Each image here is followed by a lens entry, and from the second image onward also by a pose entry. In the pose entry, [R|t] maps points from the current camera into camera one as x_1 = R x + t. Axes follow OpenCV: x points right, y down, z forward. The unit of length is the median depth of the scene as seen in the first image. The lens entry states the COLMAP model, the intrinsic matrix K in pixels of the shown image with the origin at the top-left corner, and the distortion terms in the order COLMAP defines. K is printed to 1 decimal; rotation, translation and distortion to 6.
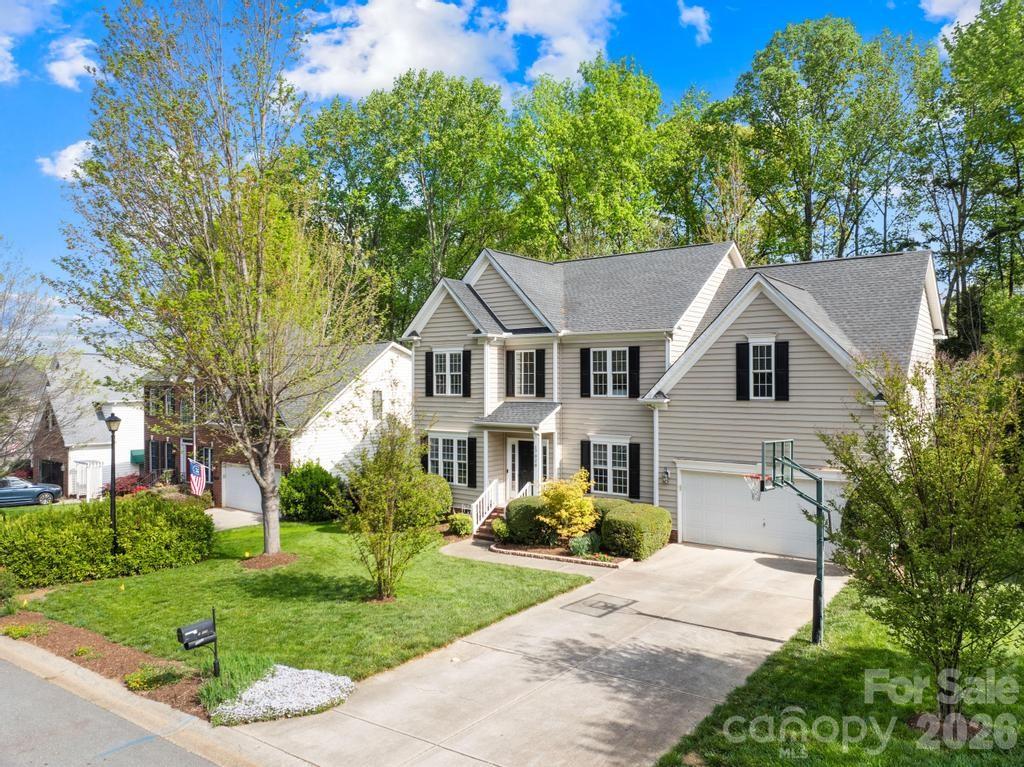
lens RADIAL K [[711.9, 0, 510.7], [0, 711.9, 381.0], [0, 0, 1]] dist [-0.007632, -0.001610]
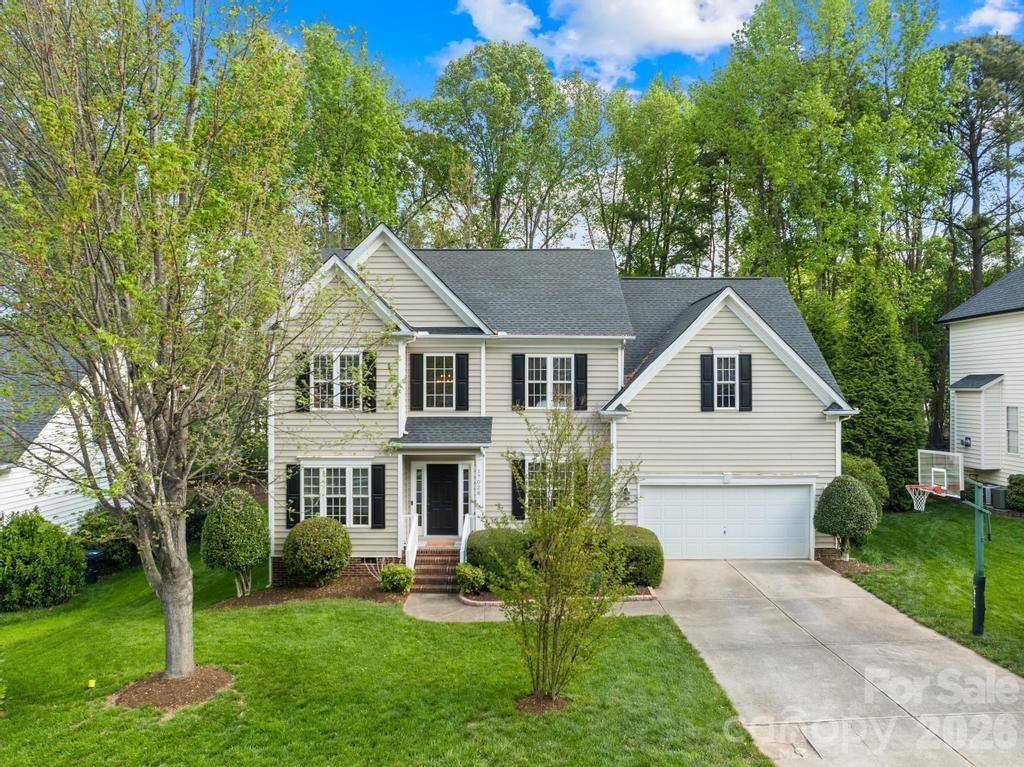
lens RADIAL K [[711.9, 0, 513.4], [0, 711.9, 387.6], [0, 0, 1]] dist [-0.007632, -0.001610]
pose [[0.795593, 0.005671, 0.605804, -0.433101], [-0.002855, 0.999980, -0.005612, 0.000146], [-0.605824, 0.002735, 0.795594, 0.311980]]
